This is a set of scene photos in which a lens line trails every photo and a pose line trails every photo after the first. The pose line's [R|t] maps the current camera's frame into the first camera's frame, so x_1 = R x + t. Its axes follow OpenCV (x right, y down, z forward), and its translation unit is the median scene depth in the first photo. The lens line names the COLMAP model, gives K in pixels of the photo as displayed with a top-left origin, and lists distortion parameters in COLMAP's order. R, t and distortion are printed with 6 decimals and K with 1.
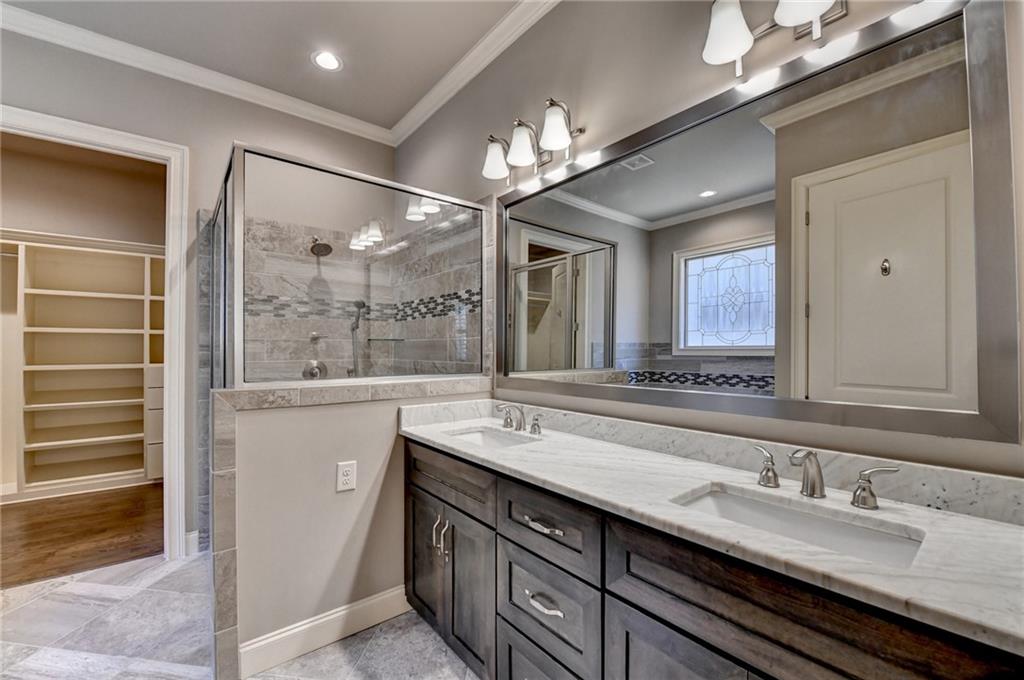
lens RADIAL K [[415.5, 0, 508.7], [0, 415.5, 346.1], [0, 0, 1]] dist [-0.014820, -0.001880]
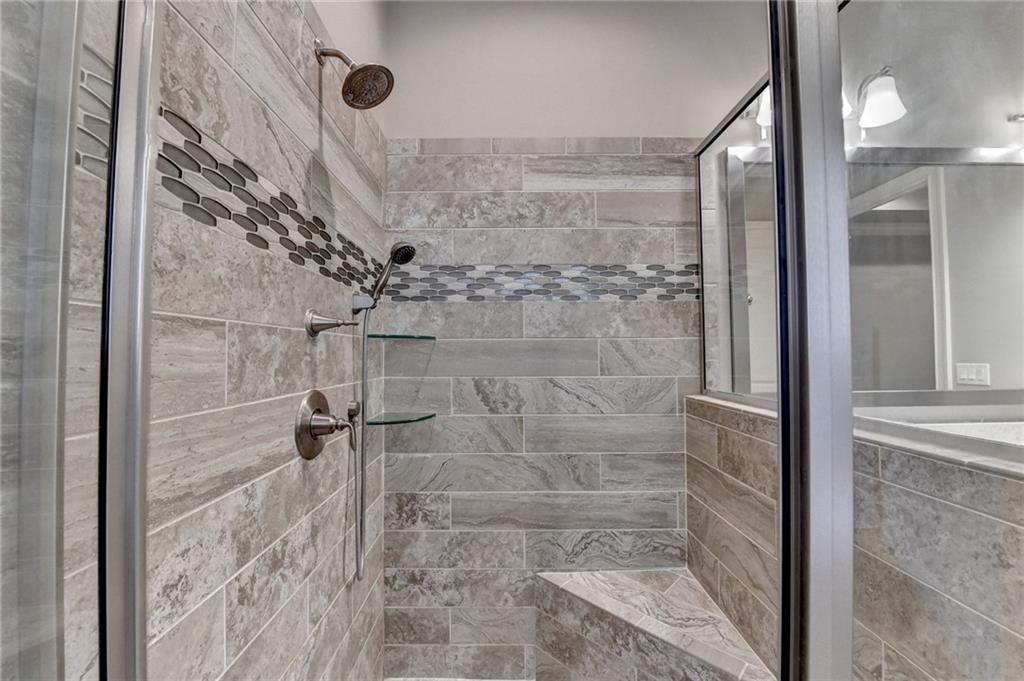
lens RADIAL K [[415.5, 0, 511.1], [0, 415.5, 339.2], [0, 0, 1]] dist [-0.014820, -0.001880]
pose [[0.614509, 0.024350, 0.788534, -0.685028], [0.003959, 0.999416, -0.033947, 0.003954], [-0.788900, 0.023983, 0.614054, 0.706414]]
